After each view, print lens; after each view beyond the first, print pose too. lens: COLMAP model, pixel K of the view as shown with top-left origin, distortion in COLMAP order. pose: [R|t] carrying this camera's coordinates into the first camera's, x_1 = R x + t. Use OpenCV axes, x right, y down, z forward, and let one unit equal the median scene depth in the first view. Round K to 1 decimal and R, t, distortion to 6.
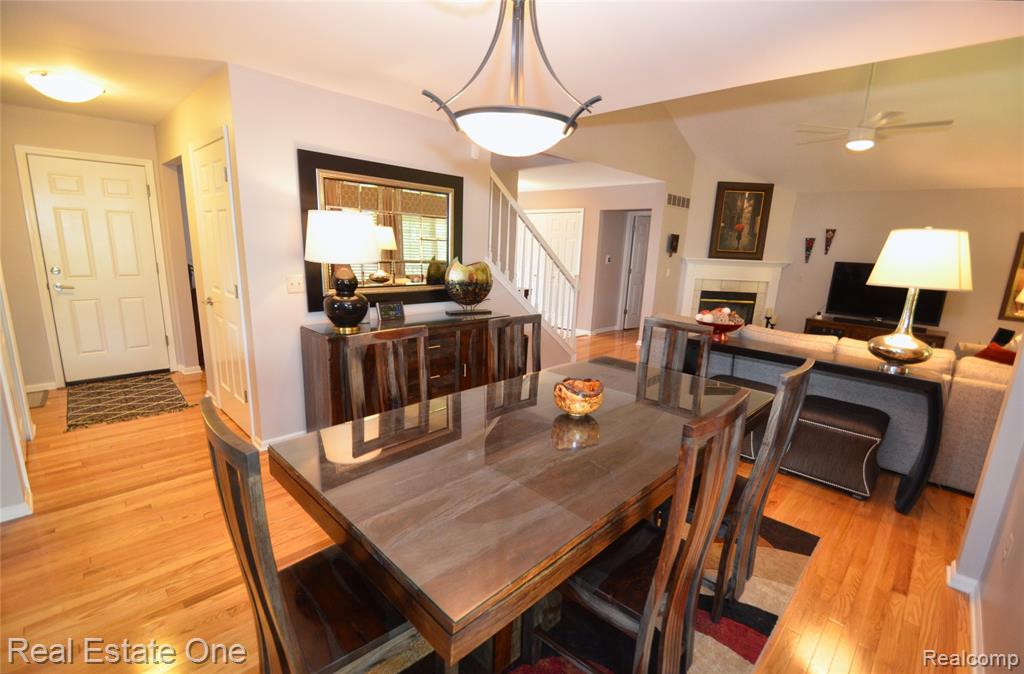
lens RADIAL K [[449.2, 0, 512.5], [0, 449.2, 343.5], [0, 0, 1]] dist [0.001609, -0.002880]
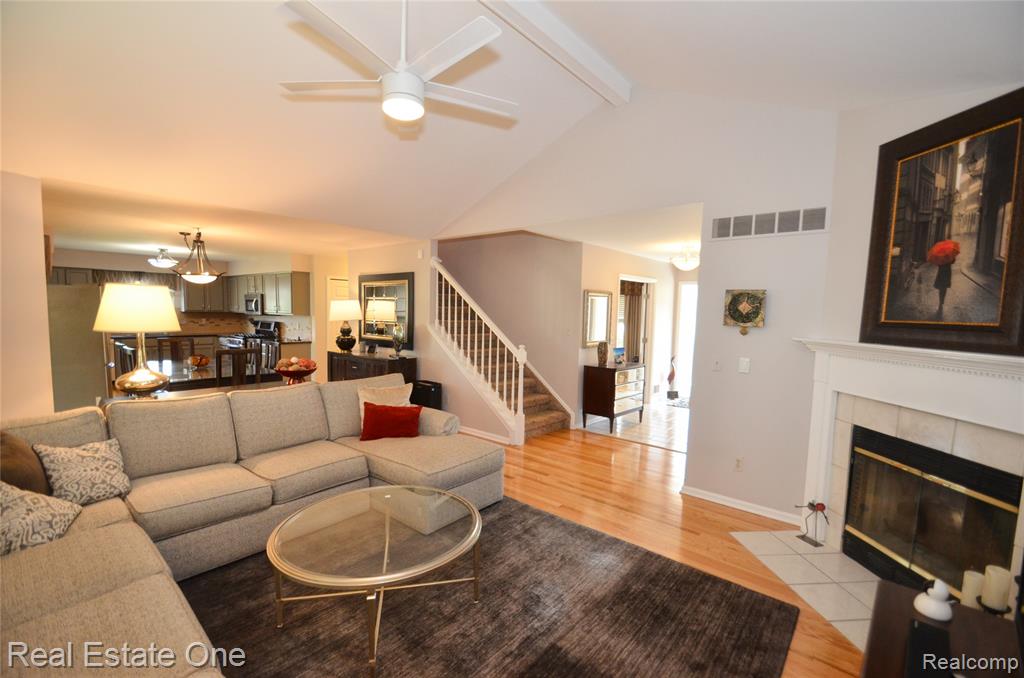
lens RADIAL K [[449.2, 0, 512.4], [0, 449.2, 342.4], [0, 0, 1]] dist [0.001609, -0.002880]
pose [[0.073816, 0.034632, -0.996670, 0.812162], [-0.229685, 0.973120, 0.016803, -0.130635], [0.970462, 0.227680, 0.079786, 0.696231]]
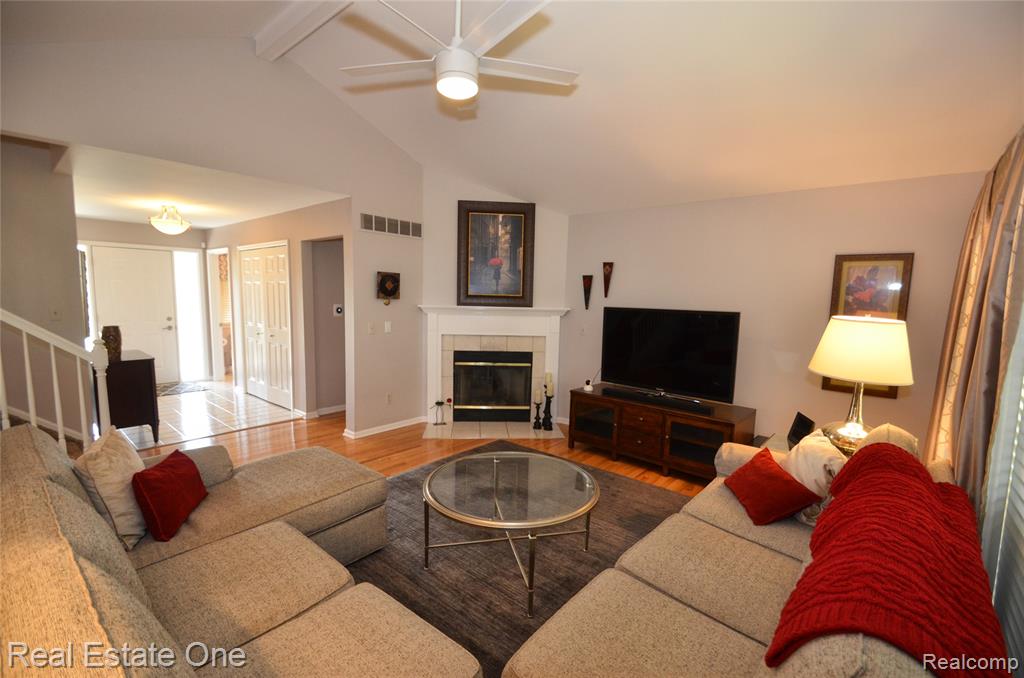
lens RADIAL K [[449.2, 0, 512.3], [0, 449.2, 341.6], [0, 0, 1]] dist [0.001609, -0.002880]
pose [[0.996423, -0.026214, 0.080333, 0.474548], [0.034780, 0.993633, -0.107160, -0.055139], [-0.077012, 0.109570, 0.990991, 0.301803]]
